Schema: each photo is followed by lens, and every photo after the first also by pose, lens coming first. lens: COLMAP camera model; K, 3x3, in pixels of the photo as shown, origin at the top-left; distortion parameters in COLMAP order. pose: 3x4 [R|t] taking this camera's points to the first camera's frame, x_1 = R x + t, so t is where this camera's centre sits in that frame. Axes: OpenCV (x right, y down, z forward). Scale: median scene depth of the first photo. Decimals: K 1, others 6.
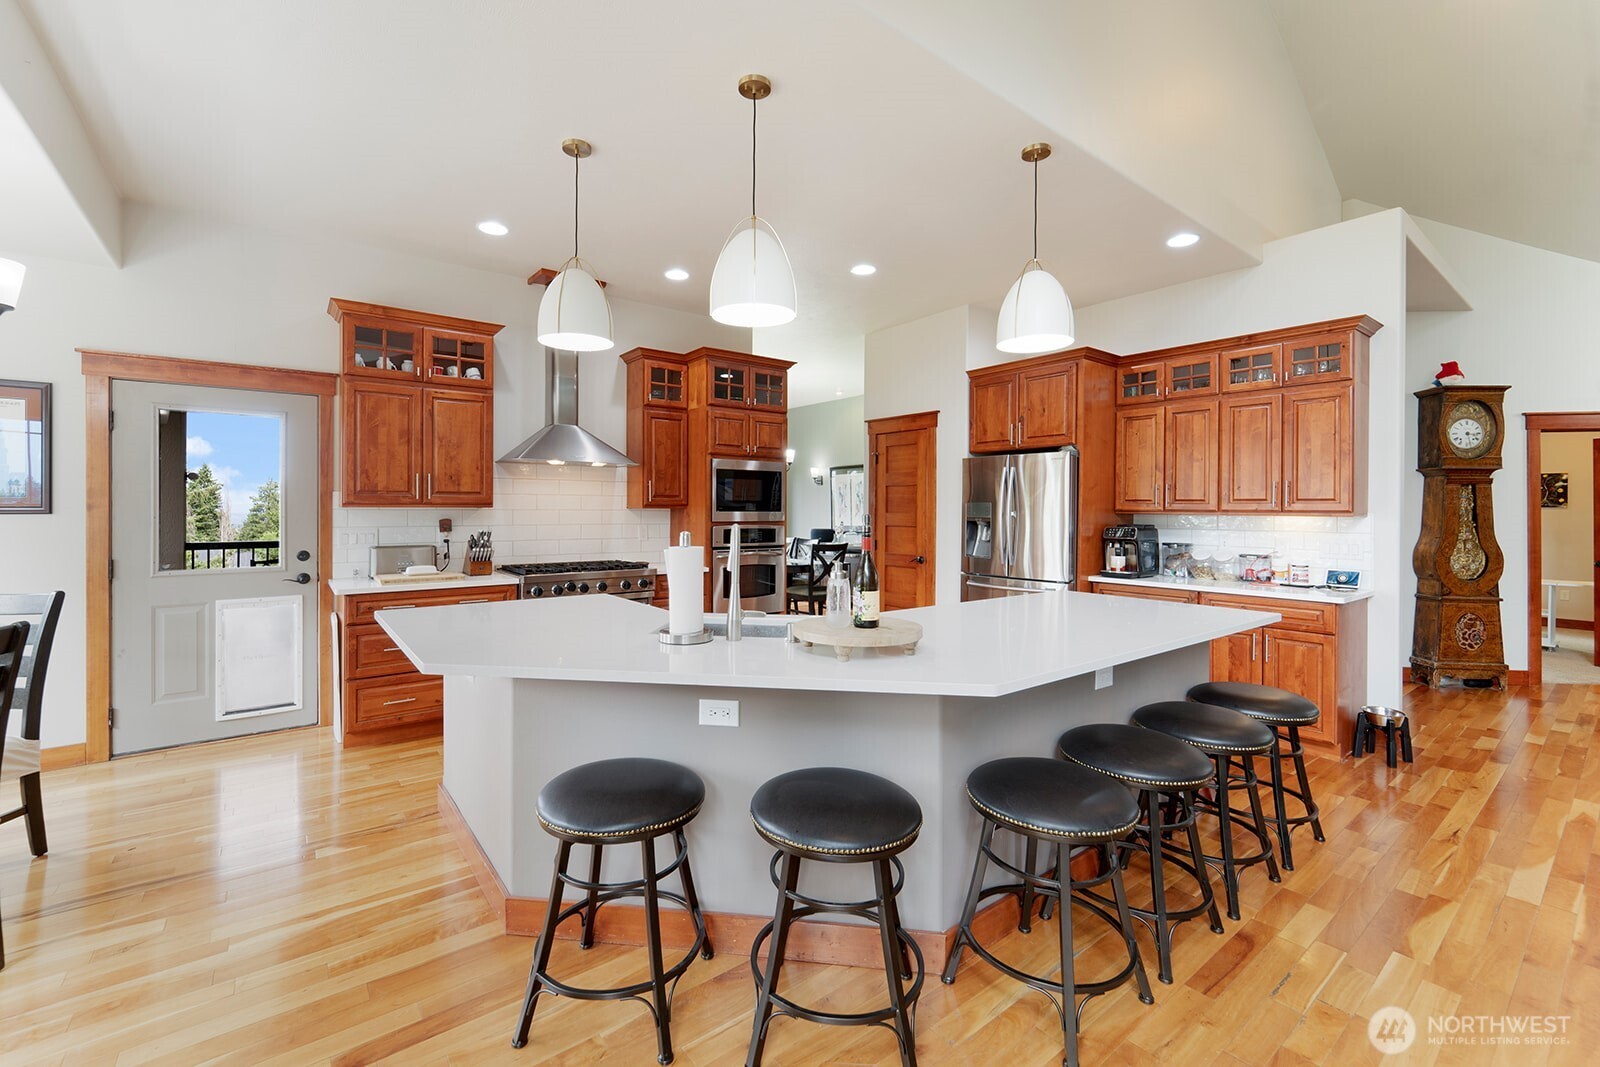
lens RADIAL K [[671.6, 0, 799.1], [0, 671.6, 501.2], [0, 0, 1]] dist [-0.000313, -0.000032]
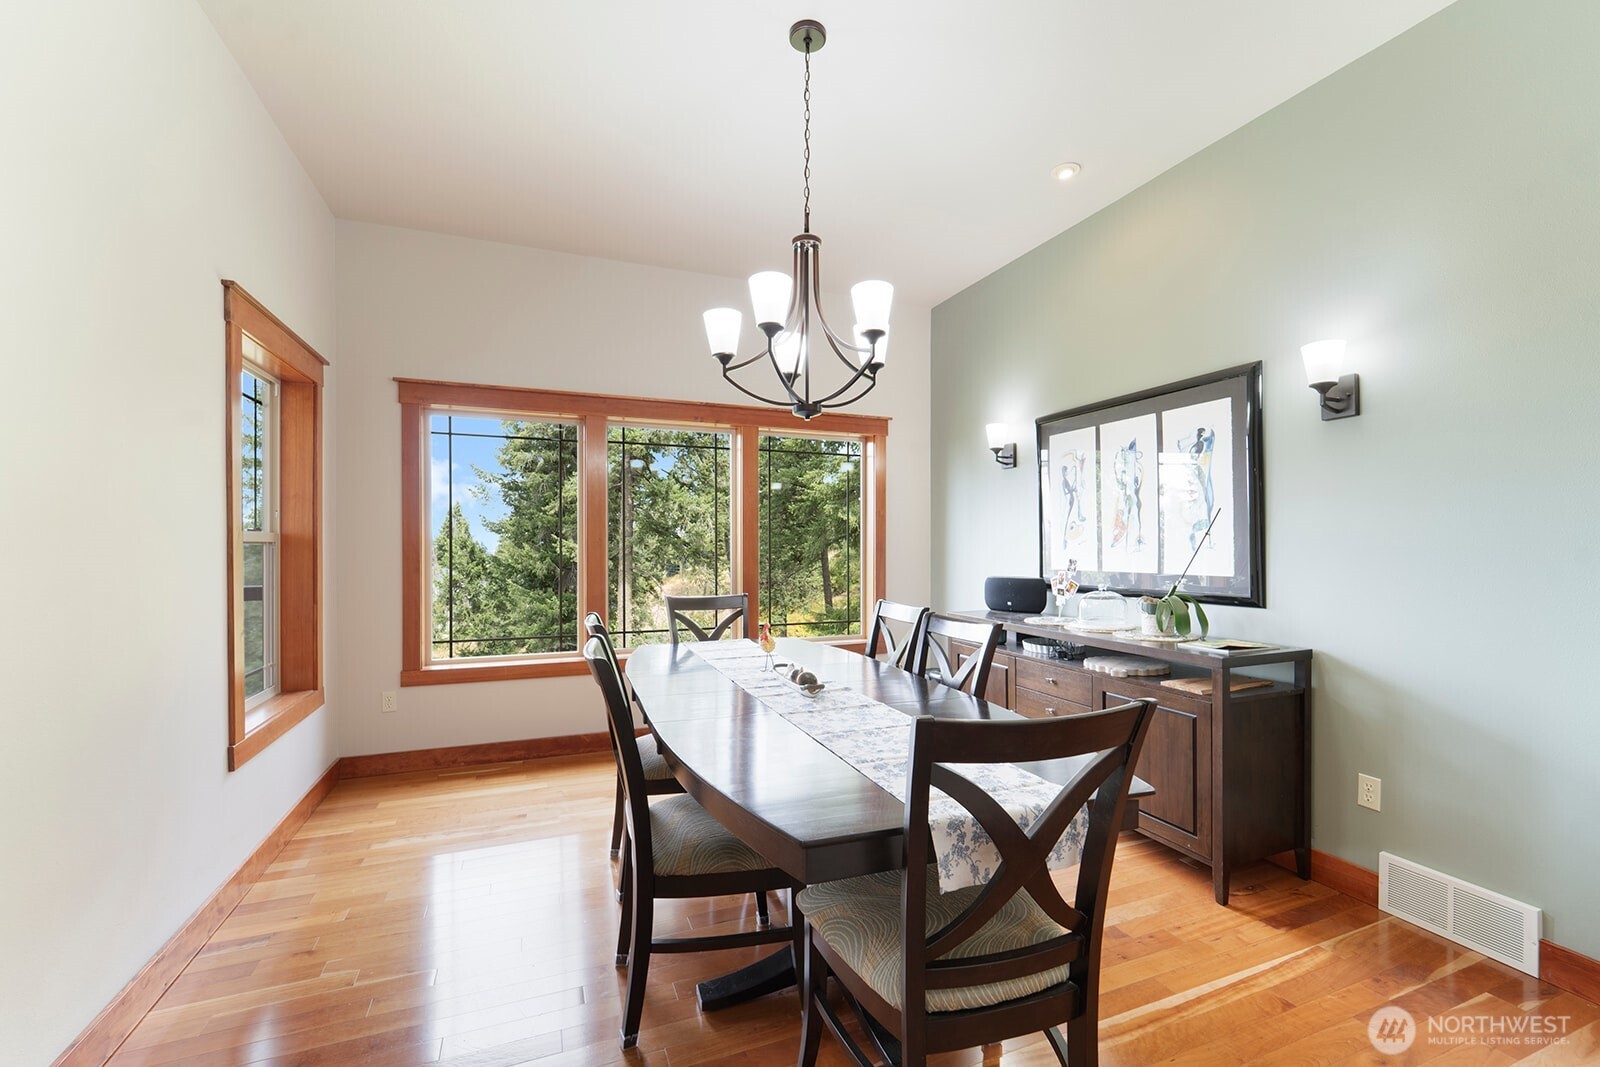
lens RADIAL K [[674.5, 0, 800.5], [0, 674.5, 540.7], [0, 0, 1]] dist [-0.001049, -0.000307]
pose [[0.958412, -0.002385, -0.285377, 0.054197], [0.006054, 0.999910, 0.011978, 0.032979], [0.285323, -0.013207, 0.958341, 1.166191]]
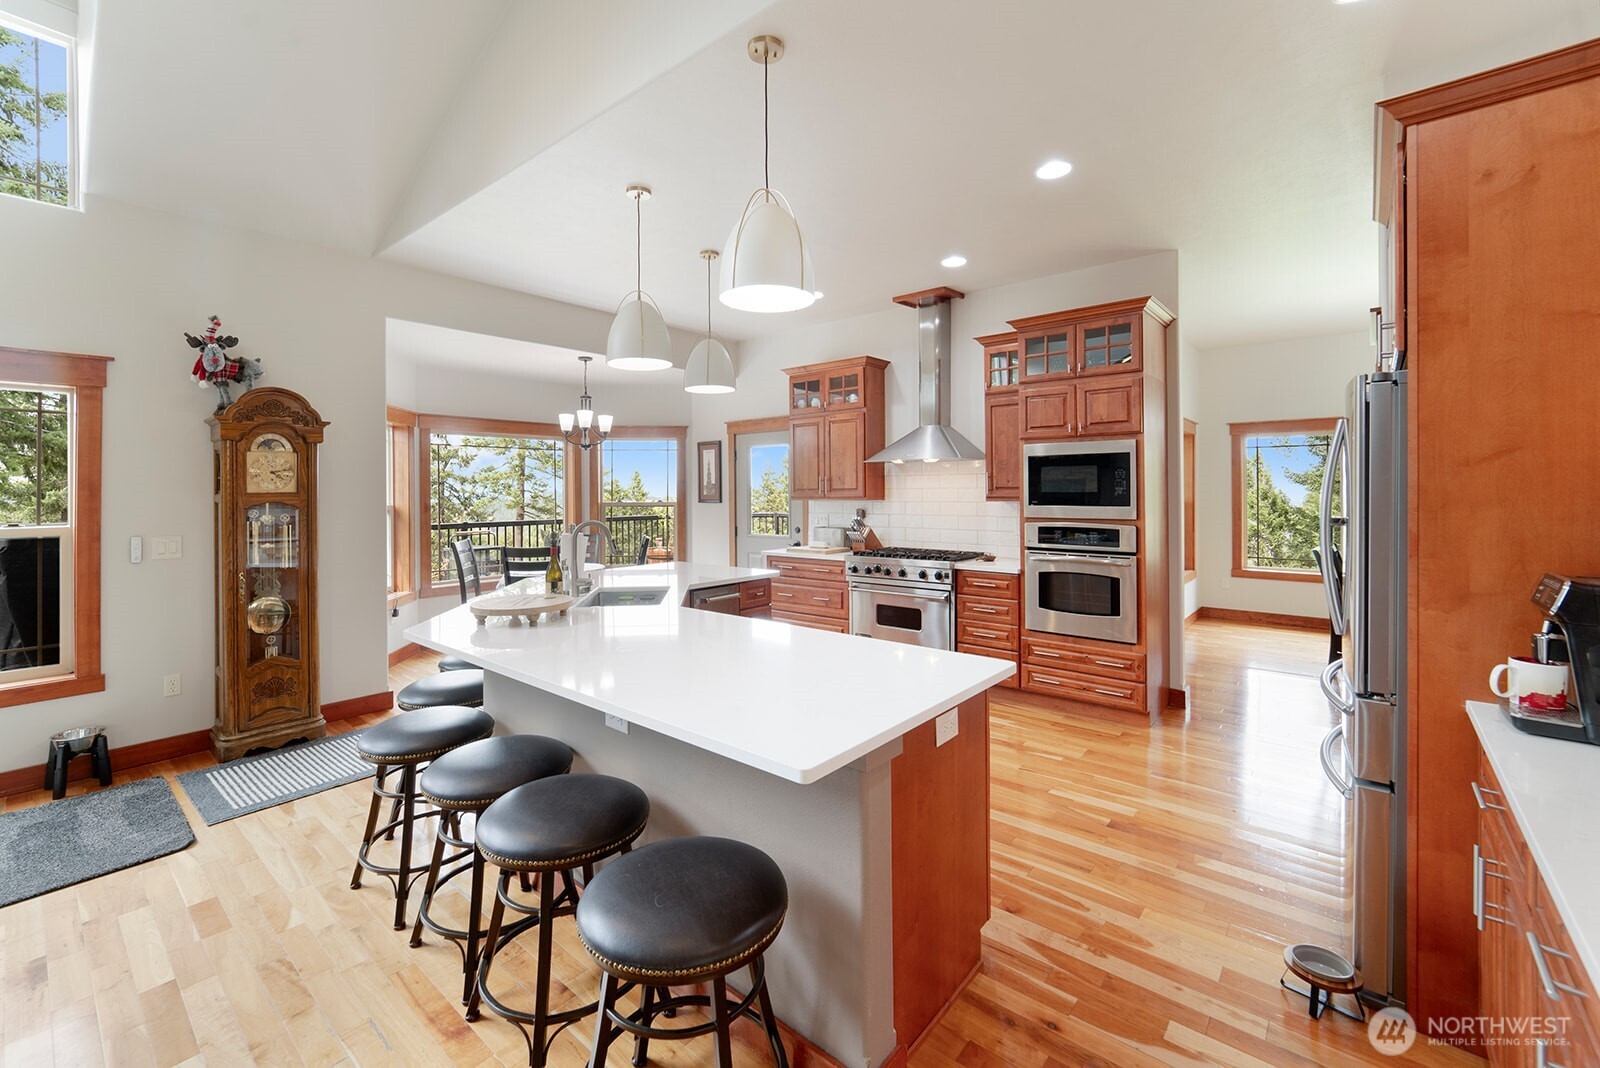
lens RADIAL K [[671.6, 0, 799.1], [0, 671.6, 501.7], [0, 0, 1]] dist [-0.000313, -0.000032]
pose [[0.210205, 0.011081, -0.977595, 0.656036], [0.019124, 0.999698, 0.015444, -0.008863], [0.977470, -0.021942, 0.209930, 0.523286]]
